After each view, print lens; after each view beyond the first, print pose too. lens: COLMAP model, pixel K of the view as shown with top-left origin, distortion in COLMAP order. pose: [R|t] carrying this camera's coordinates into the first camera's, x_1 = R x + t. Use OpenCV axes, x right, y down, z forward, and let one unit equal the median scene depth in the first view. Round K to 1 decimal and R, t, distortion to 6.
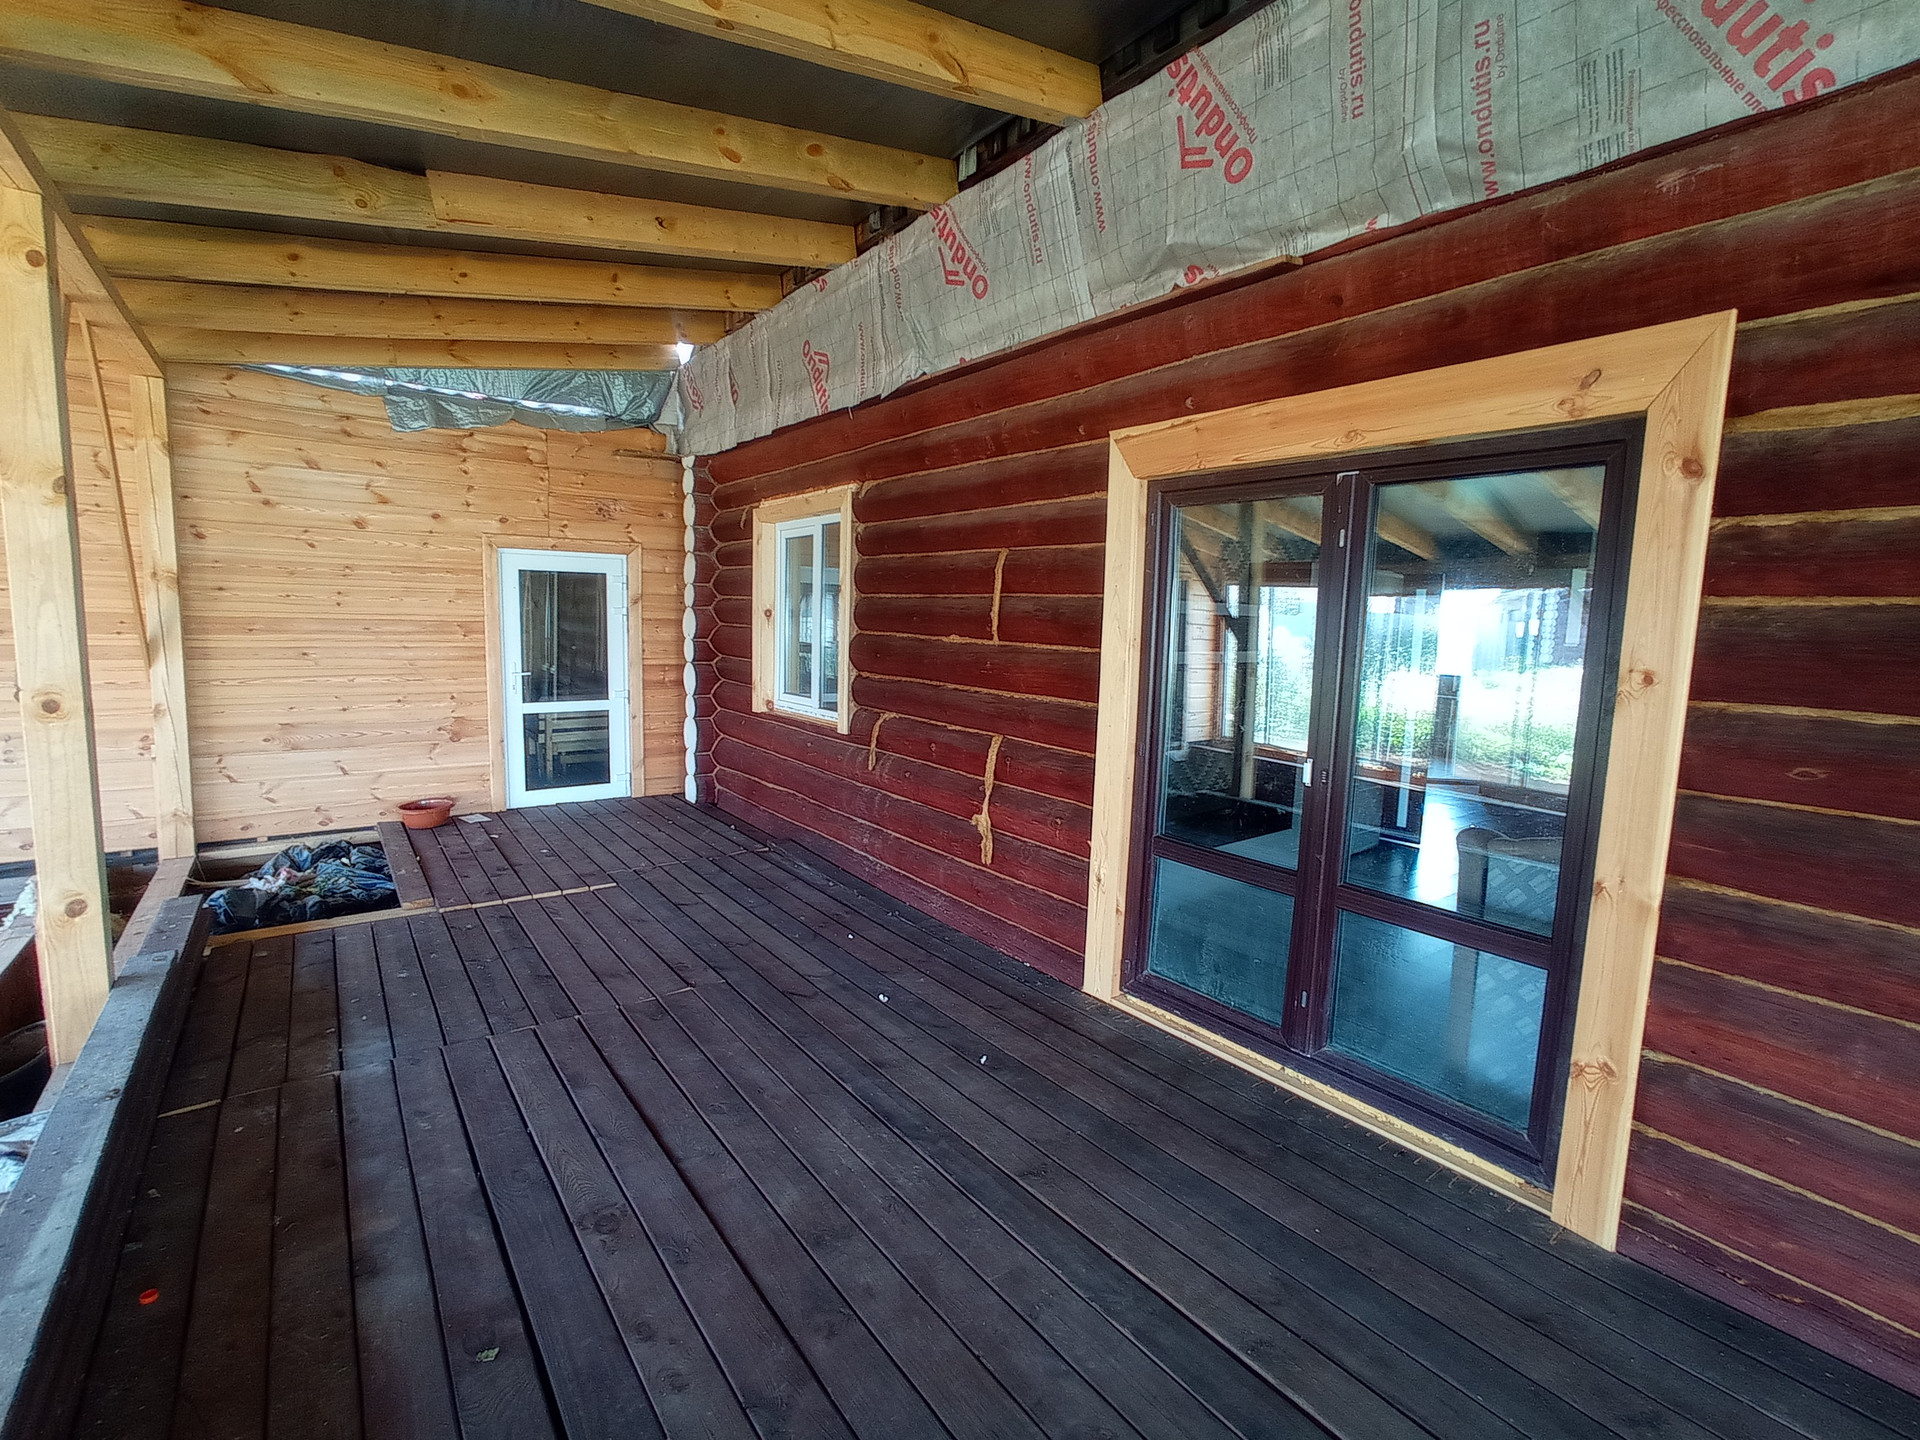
lens RADIAL K [[869.0, 0, 960.0], [0, 869.0, 720.0], [0, 0, 1]] dist [-0.046520, 0.025028]
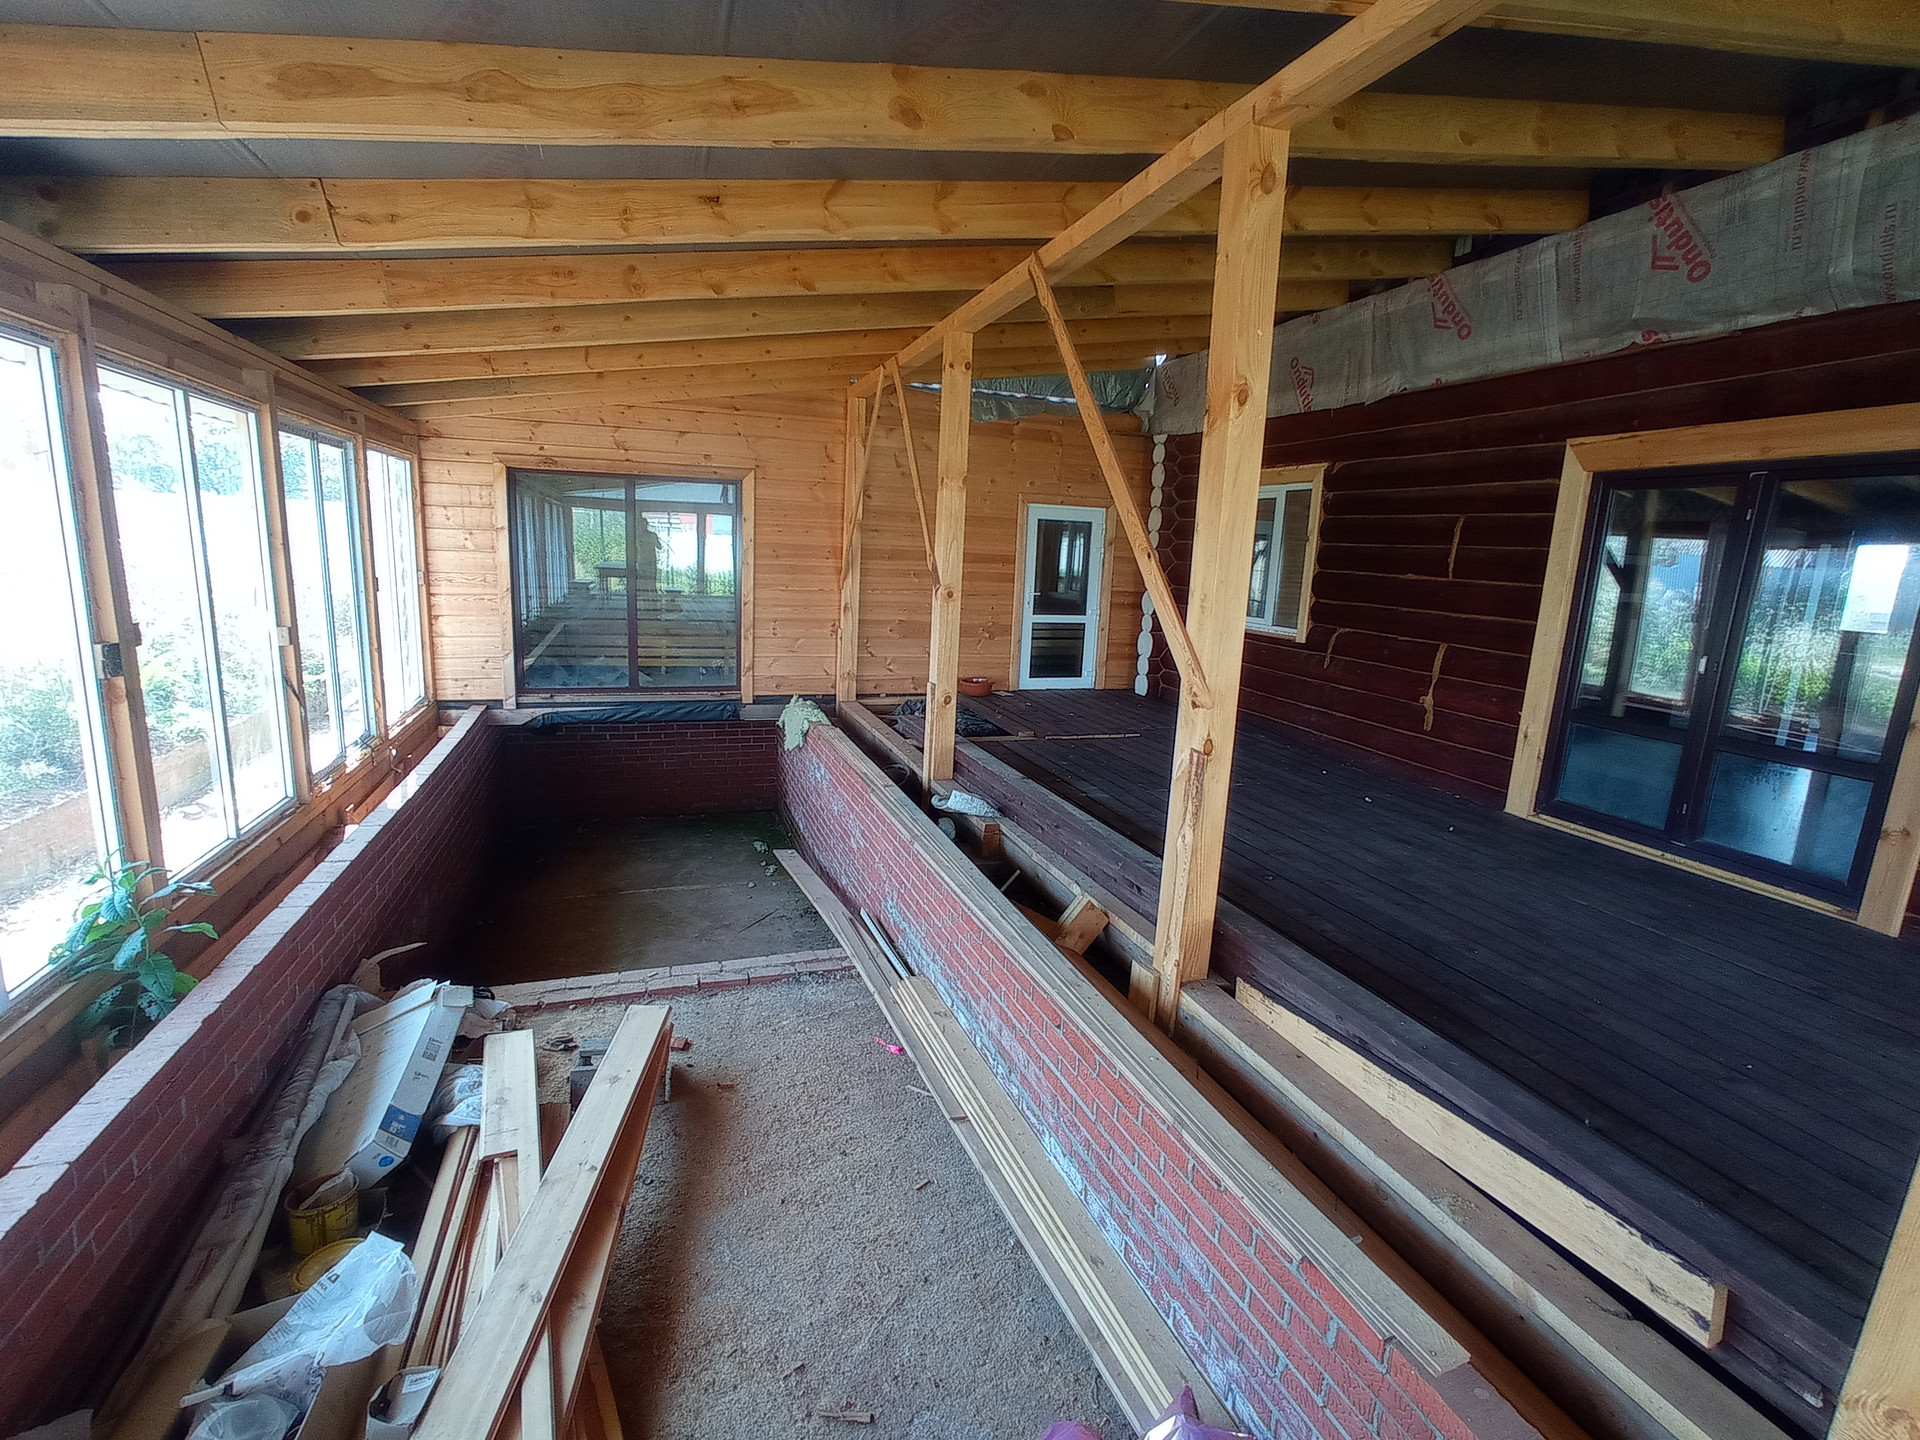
lens RADIAL K [[869.0, 0, 960.0], [0, 869.0, 720.0], [0, 0, 1]] dist [-0.046520, 0.025028]
pose [[0.953087, 0.072759, -0.293821, -0.253003], [-0.053265, 0.995848, 0.073822, 0.070282], [0.297972, -0.054708, 0.953006, -0.528343]]
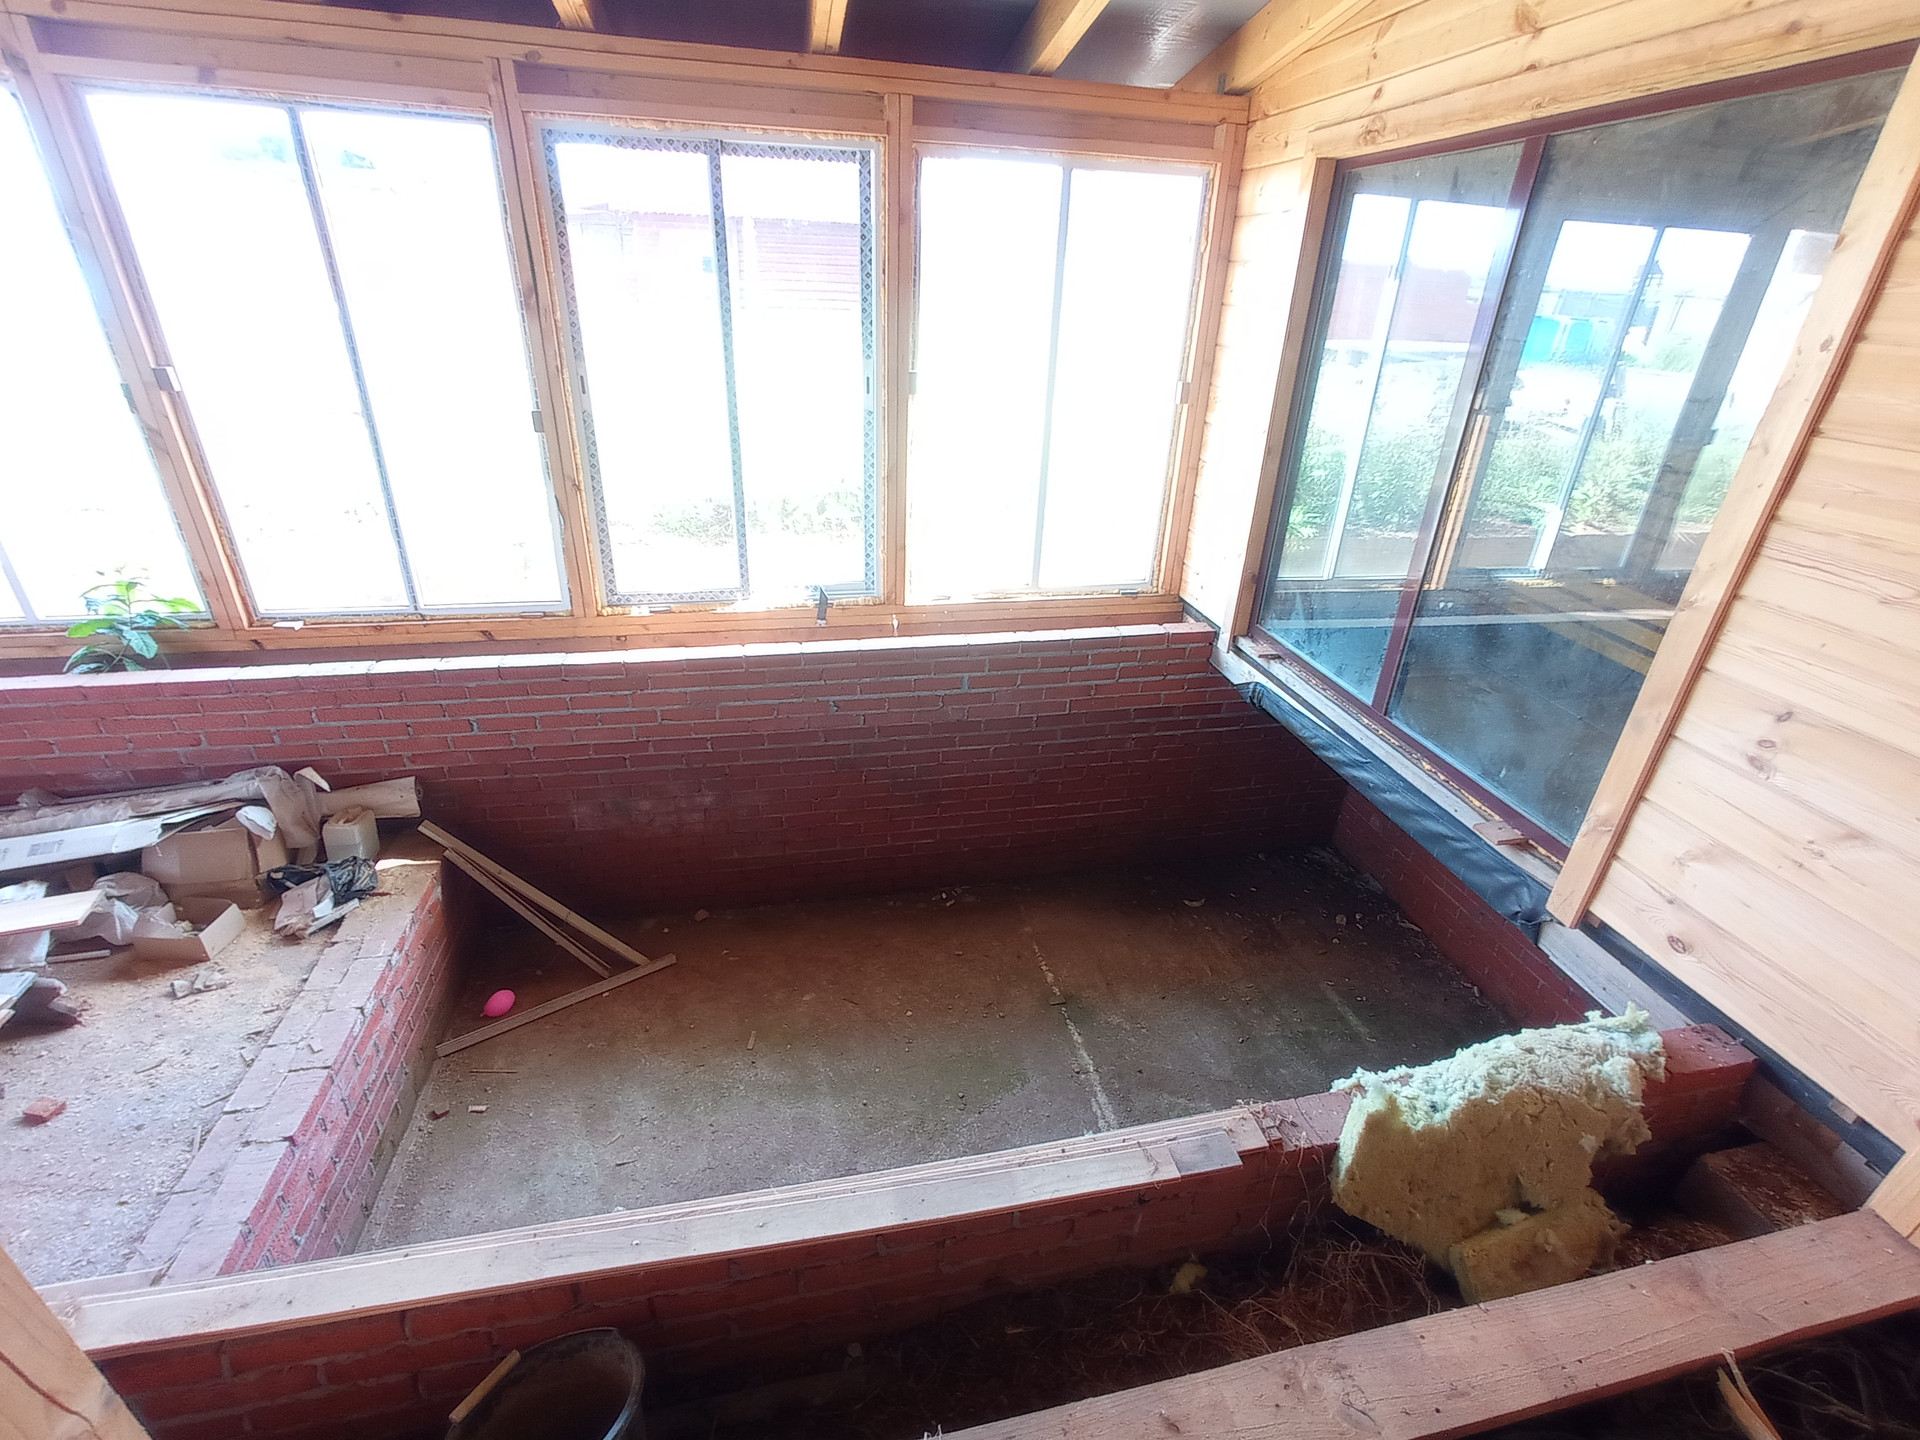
lens RADIAL K [[869.0, 0, 960.0], [0, 869.0, 720.0], [0, 0, 1]] dist [-0.046520, 0.025028]
pose [[-0.430594, 0.365014, -0.825442, -0.622001], [-0.152652, 0.871940, 0.465207, -0.096736], [0.889543, 0.326321, -0.319732, 0.770915]]
